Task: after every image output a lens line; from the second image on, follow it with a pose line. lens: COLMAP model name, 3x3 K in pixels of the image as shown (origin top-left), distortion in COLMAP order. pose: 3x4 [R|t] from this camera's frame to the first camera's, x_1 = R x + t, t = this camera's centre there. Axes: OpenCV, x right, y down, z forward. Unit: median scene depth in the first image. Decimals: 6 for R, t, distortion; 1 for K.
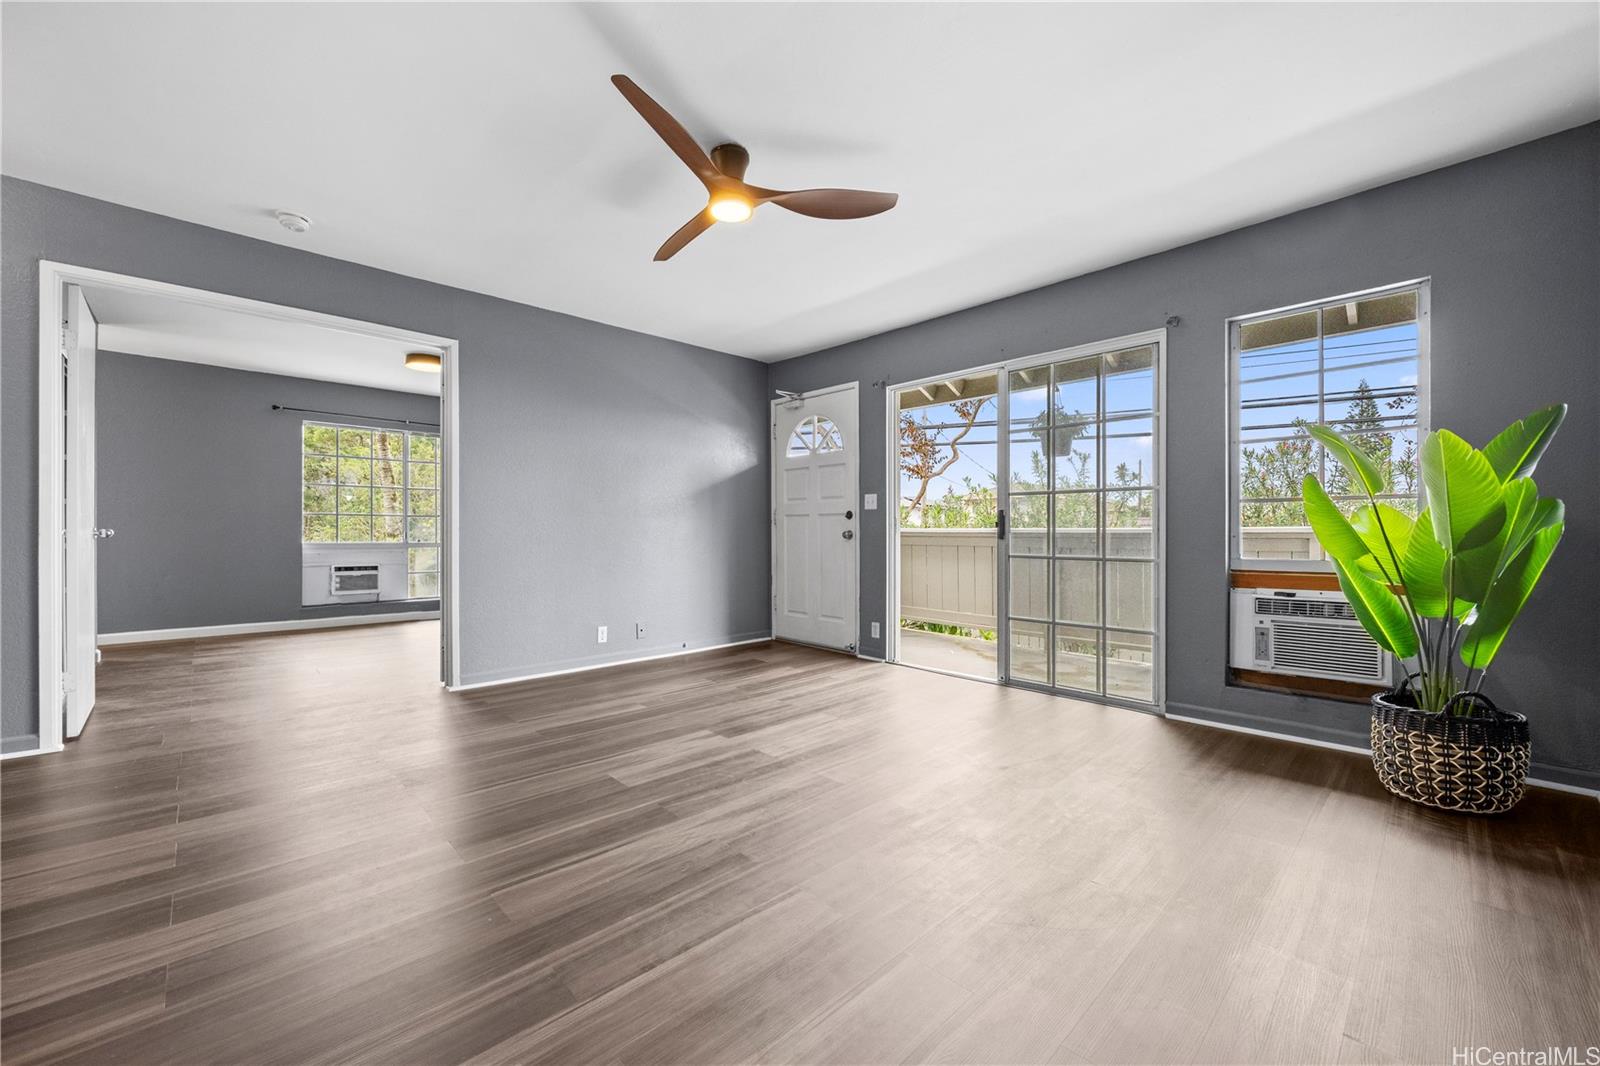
lens RADIAL K [[626.4, 0, 800.0], [0, 626.4, 533.0], [0, 0, 1]] dist [-0.000898, -0.000376]
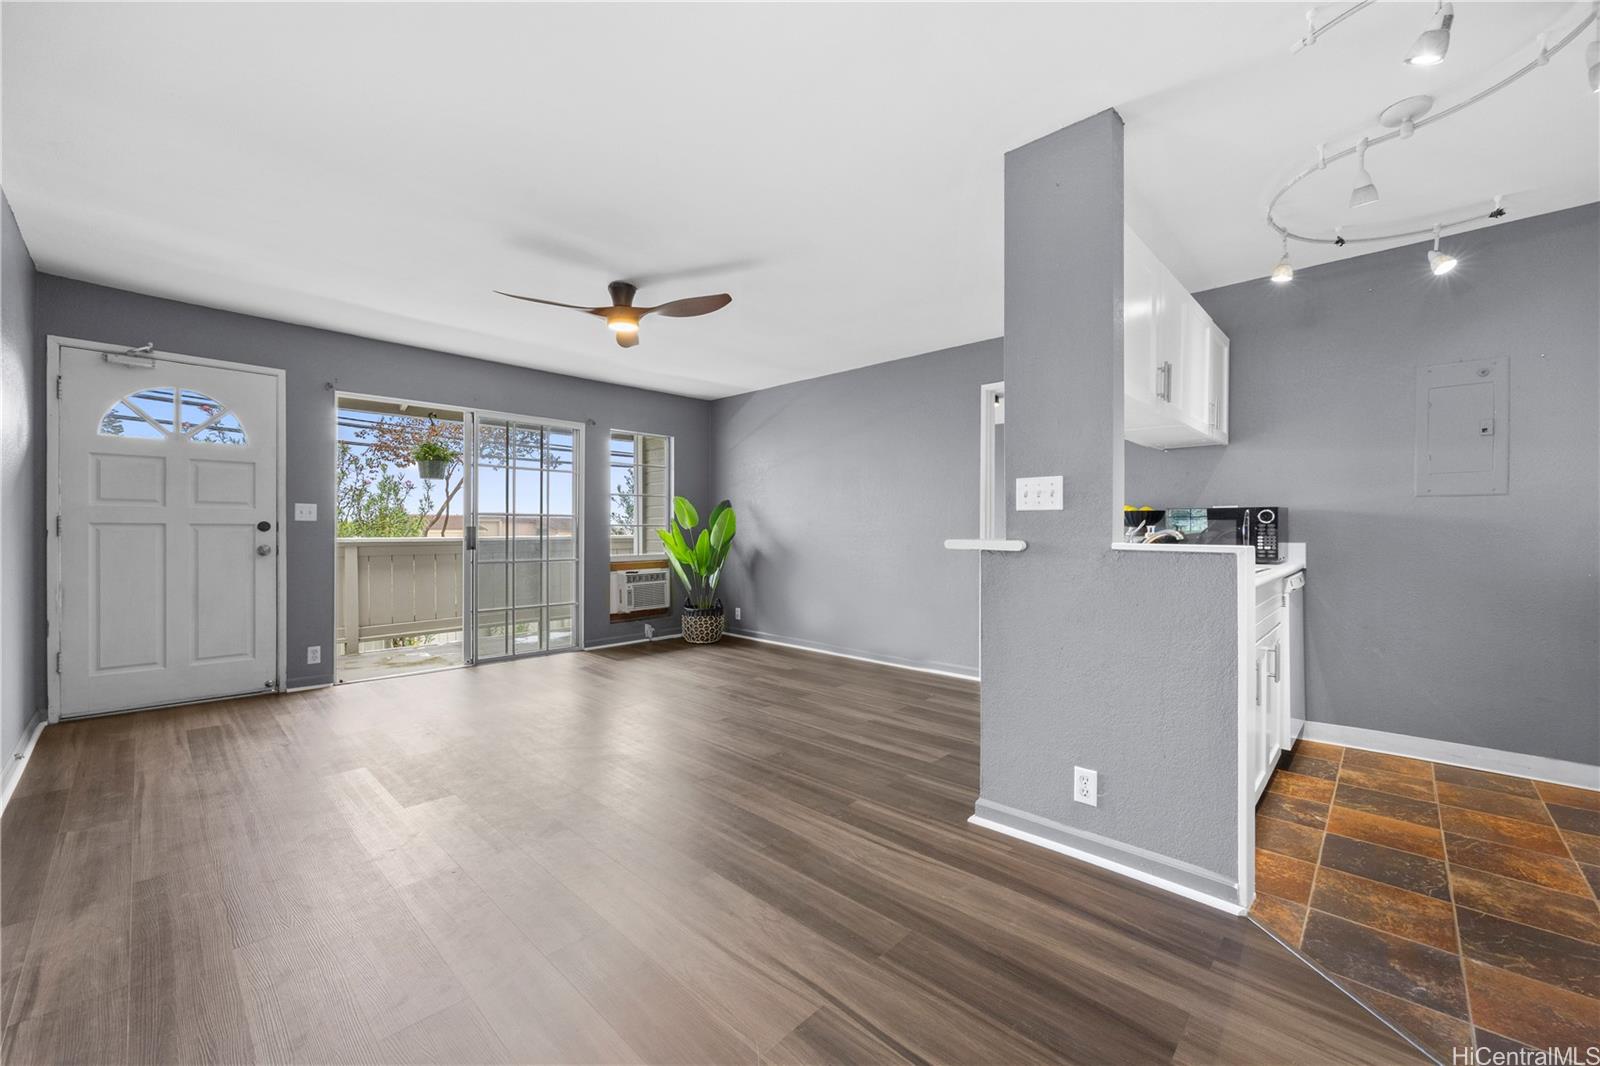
lens RADIAL K [[626.4, 0, 800.0], [0, 626.4, 533.0], [0, 0, 1]] dist [-0.000898, -0.000376]
pose [[-0.050078, -0.006920, 0.998721, -0.998745], [-0.004154, 0.999969, 0.006720, -0.036167], [-0.998737, -0.003812, -0.050105, 0.425435]]
